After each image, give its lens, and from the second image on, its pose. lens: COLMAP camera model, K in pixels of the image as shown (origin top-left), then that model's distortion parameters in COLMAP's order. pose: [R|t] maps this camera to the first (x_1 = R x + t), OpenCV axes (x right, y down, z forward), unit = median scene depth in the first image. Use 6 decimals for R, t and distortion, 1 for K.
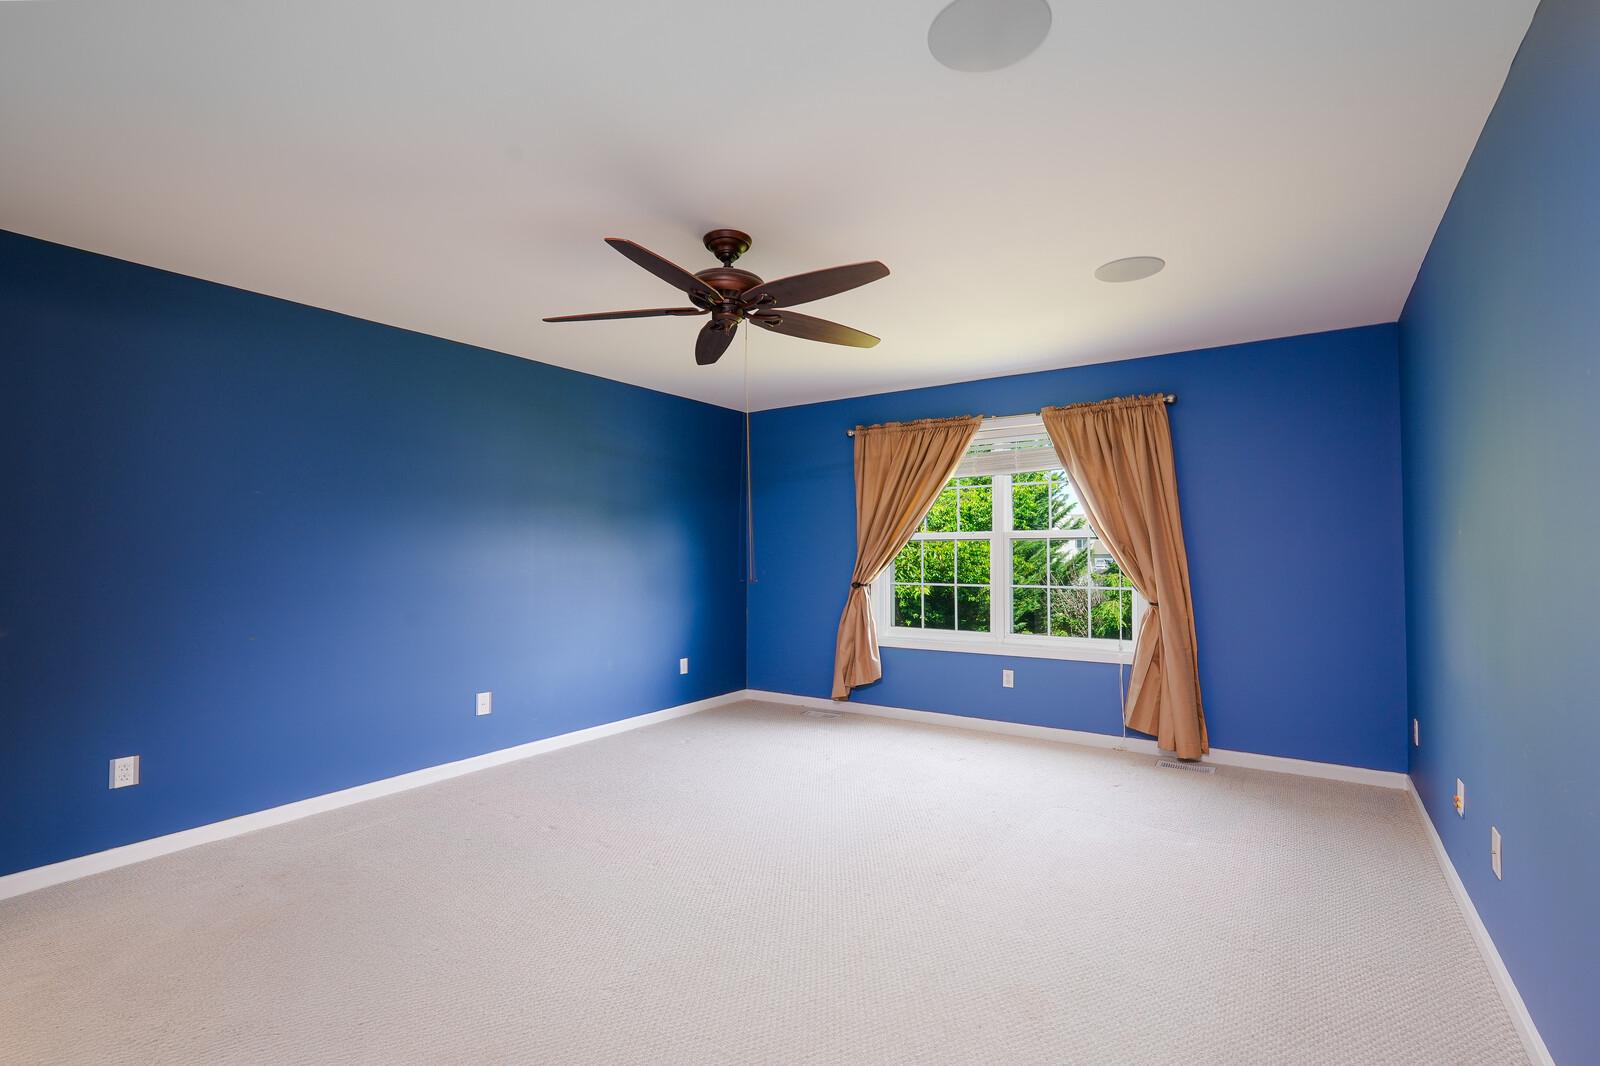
lens RADIAL K [[730.2, 0, 787.7], [0, 730.2, 549.9], [0, 0, 1]] dist [-0.007128, 0.000524]
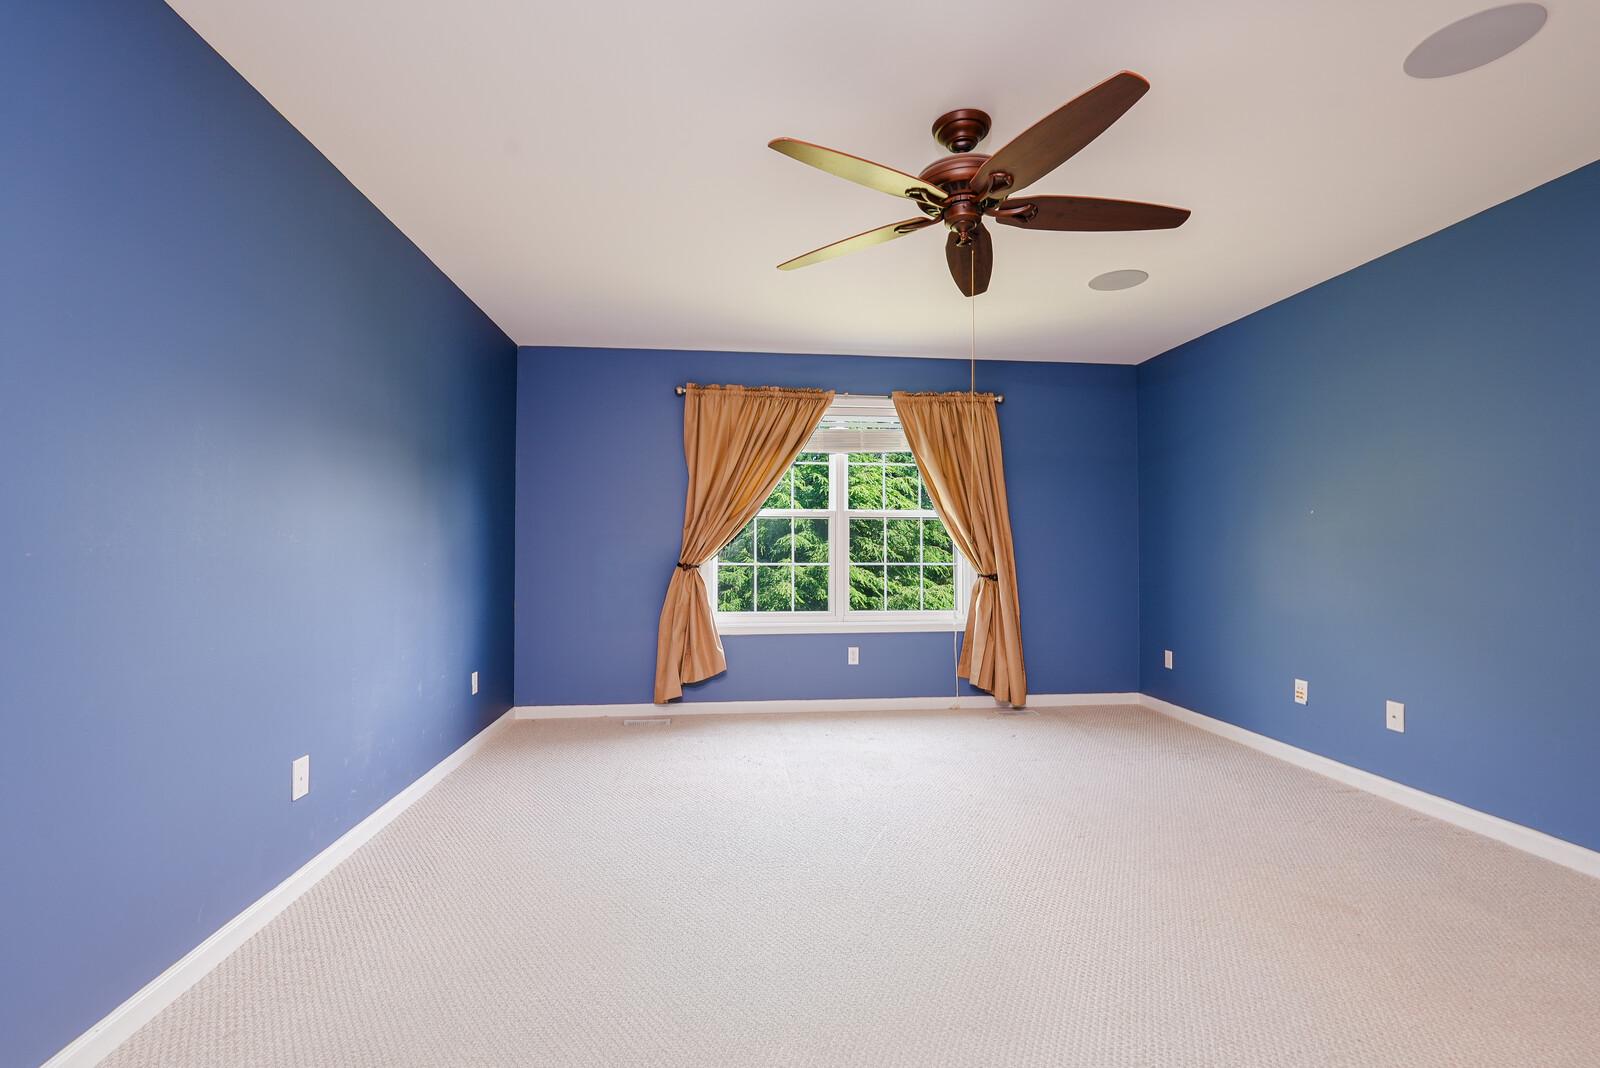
lens RADIAL K [[746.2, 0, 800.0], [0, 746.2, 534.0], [0, 0, 1]] dist [-0.032241, 0.030553]
pose [[0.757741, 0.015146, 0.652379, -0.421720], [-0.007871, 0.999870, -0.014071, 0.023513], [-0.652508, 0.005527, 0.757762, 0.266441]]
